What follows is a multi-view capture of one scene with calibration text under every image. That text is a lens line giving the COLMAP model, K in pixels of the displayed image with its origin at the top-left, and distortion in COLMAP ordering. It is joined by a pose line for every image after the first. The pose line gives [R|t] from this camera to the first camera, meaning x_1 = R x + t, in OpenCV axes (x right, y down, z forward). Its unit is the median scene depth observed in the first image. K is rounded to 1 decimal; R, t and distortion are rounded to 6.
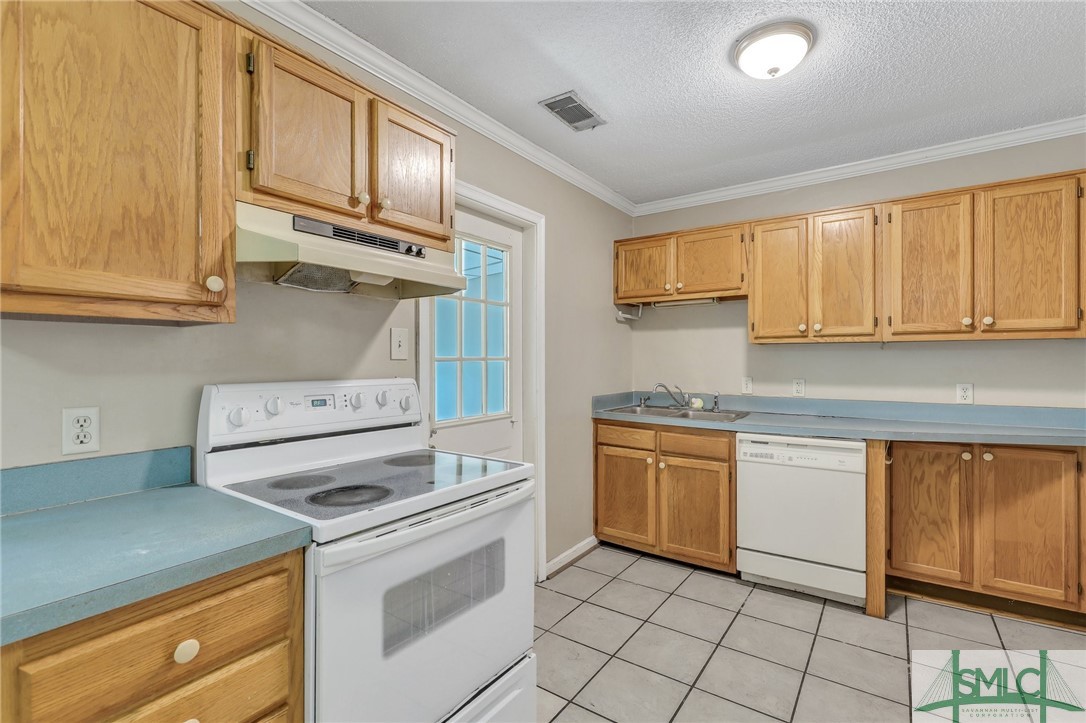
lens RADIAL K [[494.5, 0, 542.6], [0, 494.5, 360.2], [0, 0, 1]] dist [0.000681, 0.000006]
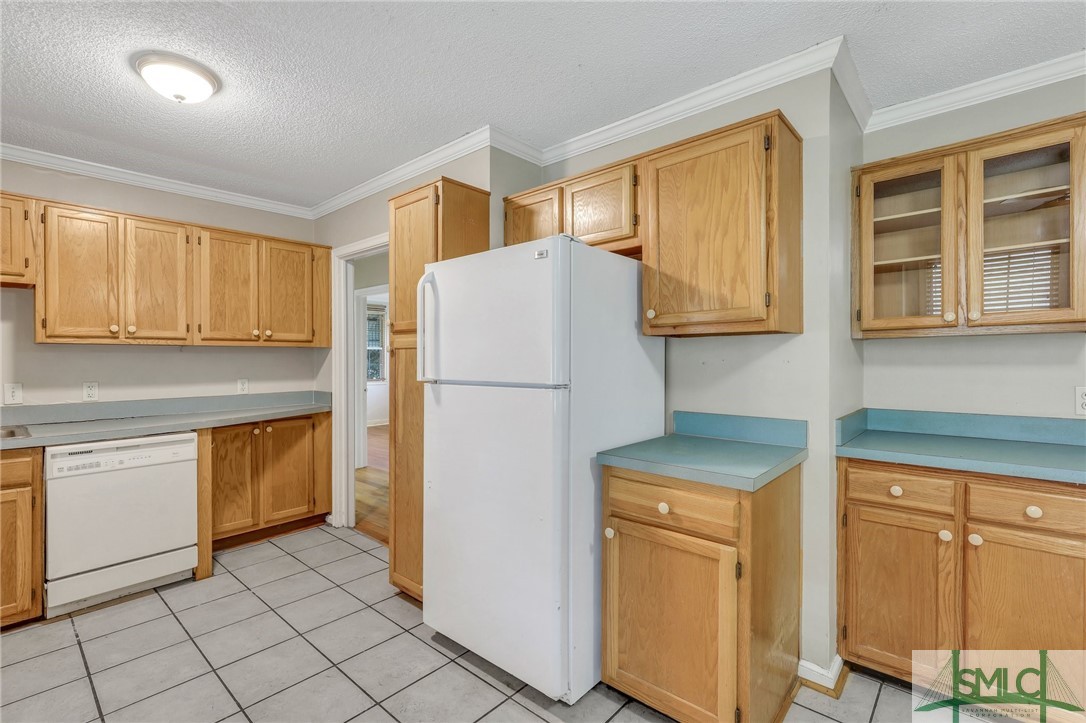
lens RADIAL K [[494.5, 0, 542.6], [0, 494.5, 360.2], [0, 0, 1]] dist [0.000681, 0.000006]
pose [[0.113173, -0.002121, 0.993573, -0.401227], [0.006802, 0.999976, 0.001360, 0.001135], [-0.993552, 0.006605, 0.113184, 0.059188]]
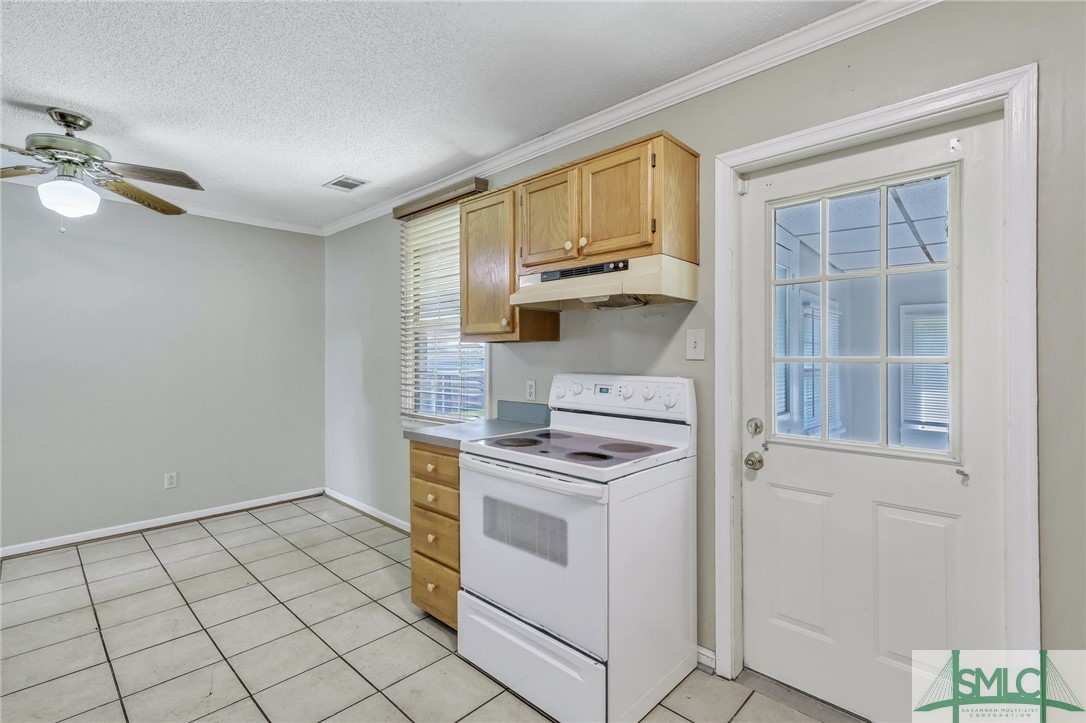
lens RADIAL K [[504.4, 0, 535.9], [0, 504.4, 355.1], [0, 0, 1]] dist [0.004429, 0.000537]
pose [[-0.154819, -0.001173, -0.987942, 0.653930], [-0.003015, 0.999995, -0.000715, -0.007774], [0.987938, 0.002868, -0.154822, 0.687140]]
